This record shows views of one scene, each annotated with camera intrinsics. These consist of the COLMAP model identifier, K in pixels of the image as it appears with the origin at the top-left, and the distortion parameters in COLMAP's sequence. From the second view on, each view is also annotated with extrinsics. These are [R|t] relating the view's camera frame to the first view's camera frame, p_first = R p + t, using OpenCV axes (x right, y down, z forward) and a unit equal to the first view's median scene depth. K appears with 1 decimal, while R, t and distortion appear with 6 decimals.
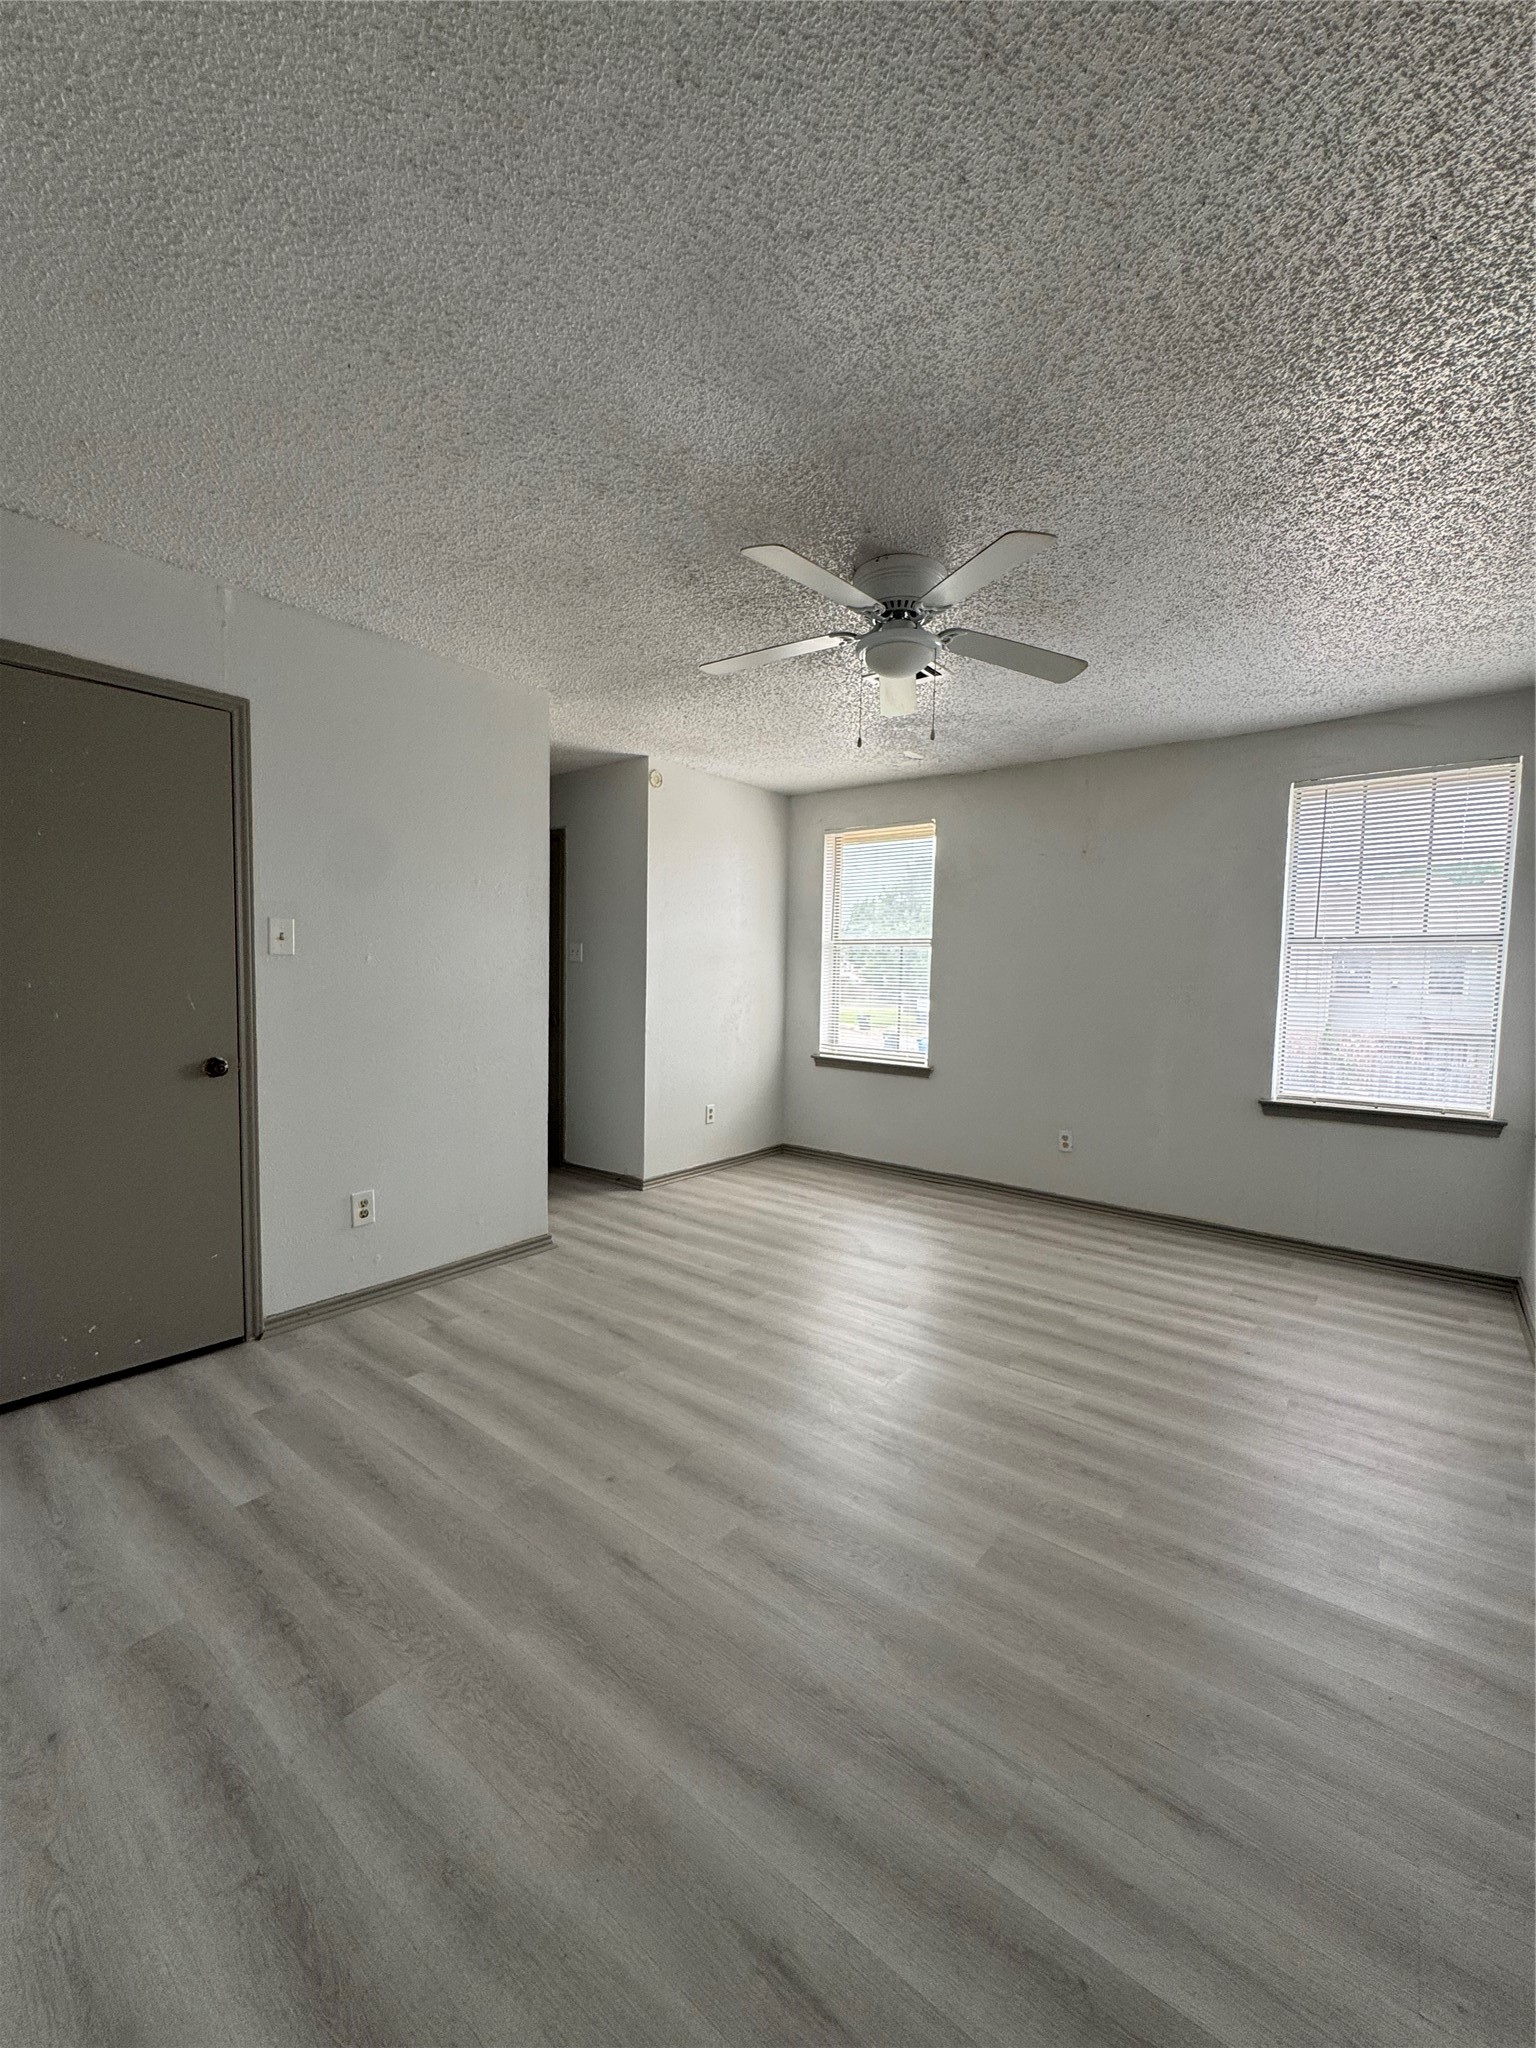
lens RADIAL K [[821.1, 0, 762.4], [0, 821.1, 1029.9], [0, 0, 1]] dist [-0.004745, 0.000678]
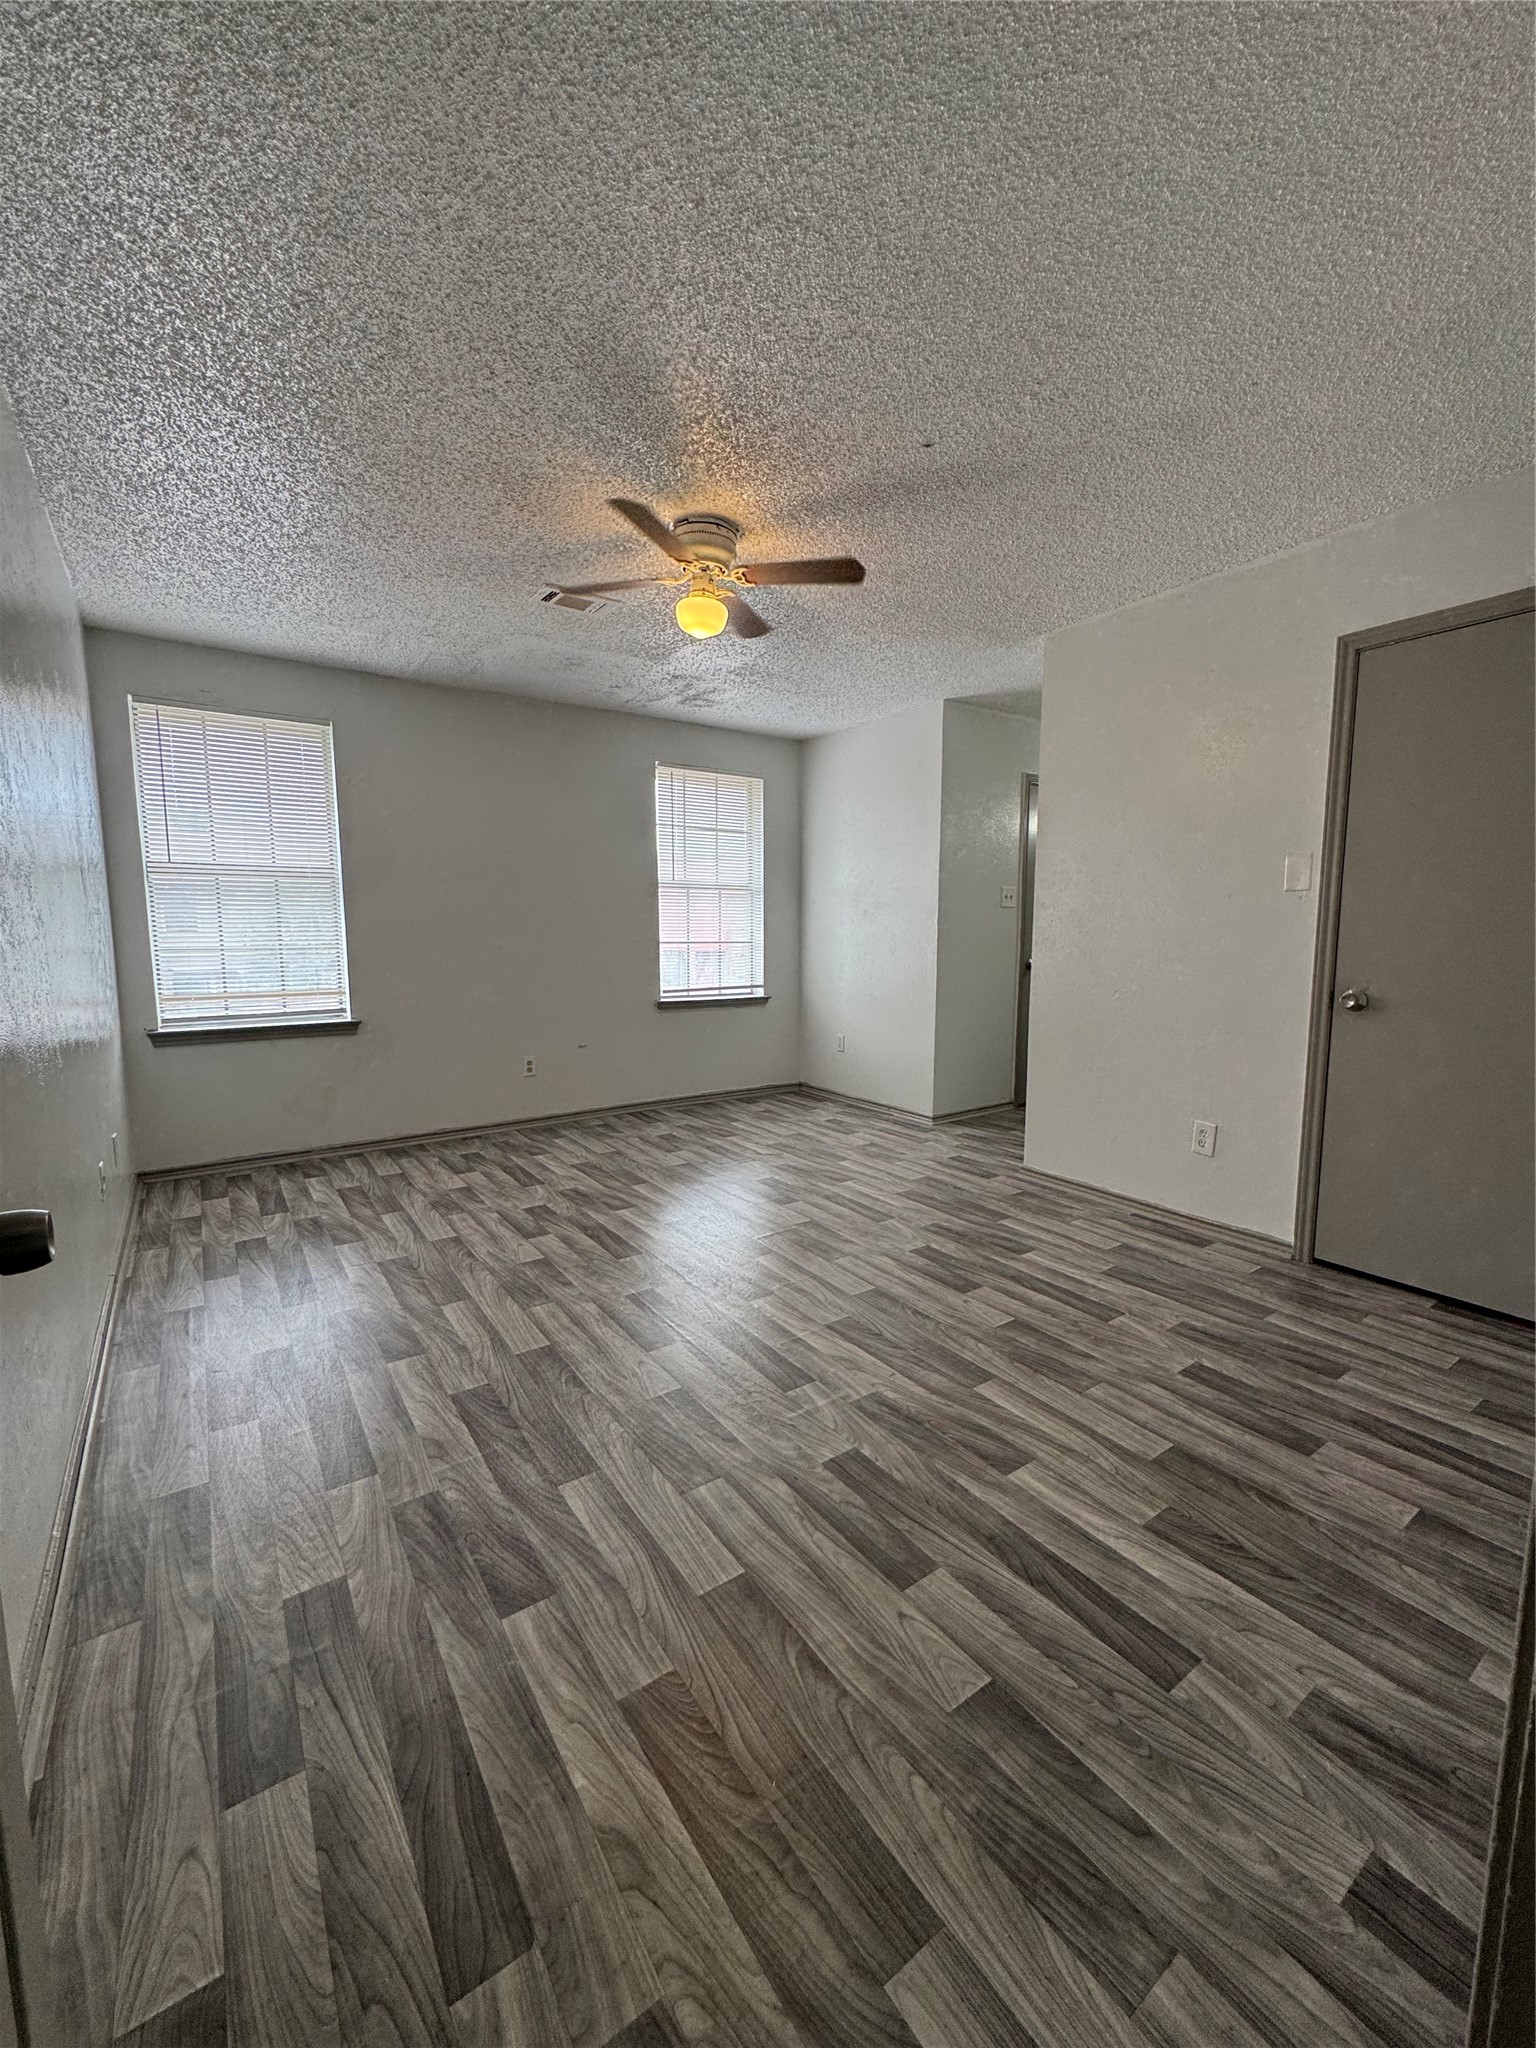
lens RADIAL K [[821.1, 0, 761.5], [0, 821.1, 1021.3], [0, 0, 1]] dist [-0.004745, 0.000678]
pose [[0.289671, -0.144563, 0.946146, -0.478214], [0.068904, 0.989113, 0.130032, -0.035546], [-0.954643, 0.027527, 0.296478, 0.343851]]
